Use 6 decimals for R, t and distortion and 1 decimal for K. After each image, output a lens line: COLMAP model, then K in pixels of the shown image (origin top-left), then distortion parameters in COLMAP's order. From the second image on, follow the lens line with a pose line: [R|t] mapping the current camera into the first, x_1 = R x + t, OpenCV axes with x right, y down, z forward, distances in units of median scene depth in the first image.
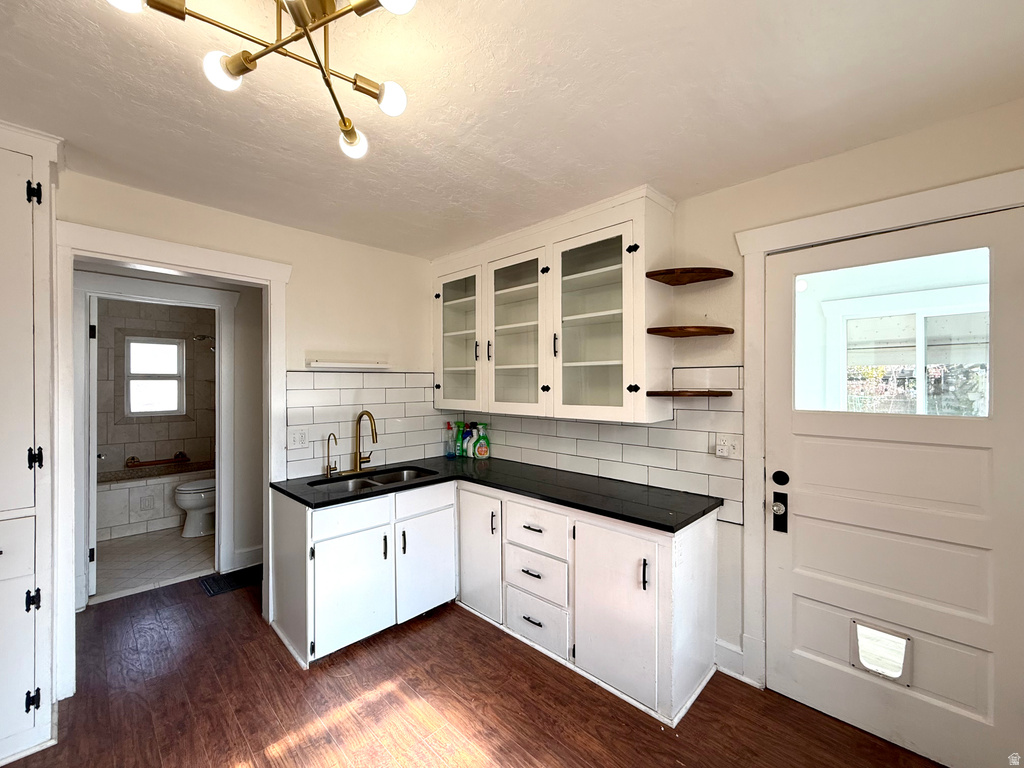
lens RADIAL K [[418.9, 0, 508.9], [0, 418.9, 386.0], [0, 0, 1]] dist [-0.001597, -0.000366]
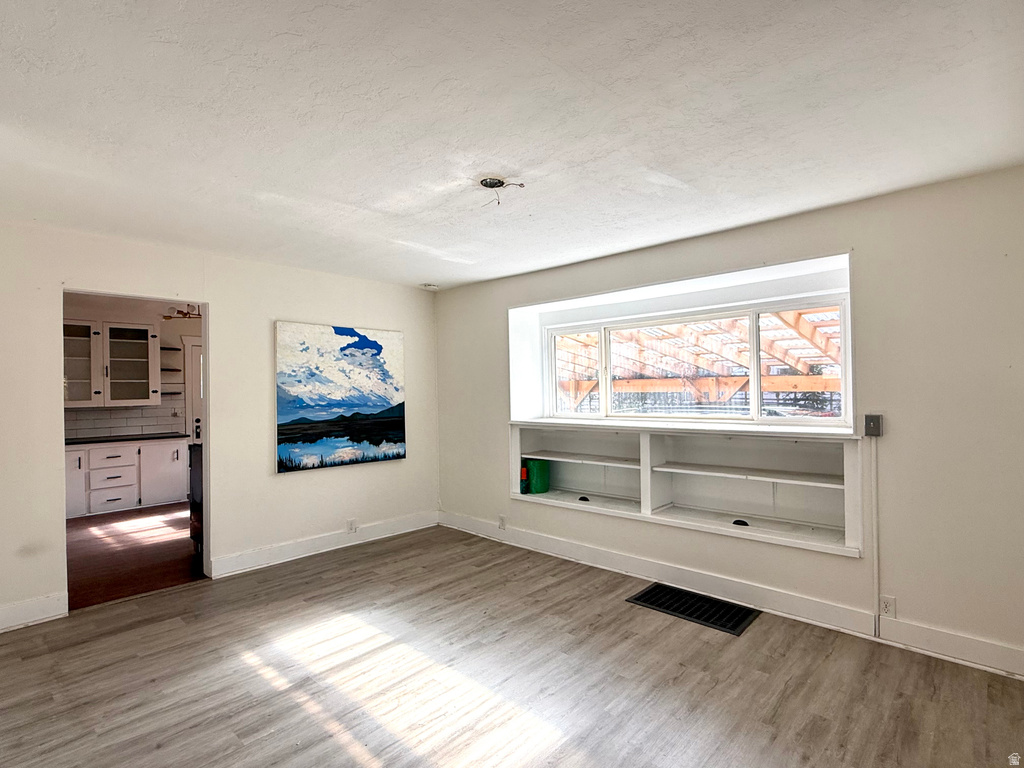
lens RADIAL K [[520.6, 0, 514.7], [0, 520.6, 384.0], [0, 0, 1]] dist [-0.001313, 0.001948]
pose [[-0.020834, 0.000939, 0.999783, -2.418328], [0.010492, 0.999945, -0.000720, -0.013329], [-0.999728, 0.010475, -0.020842, -0.927220]]
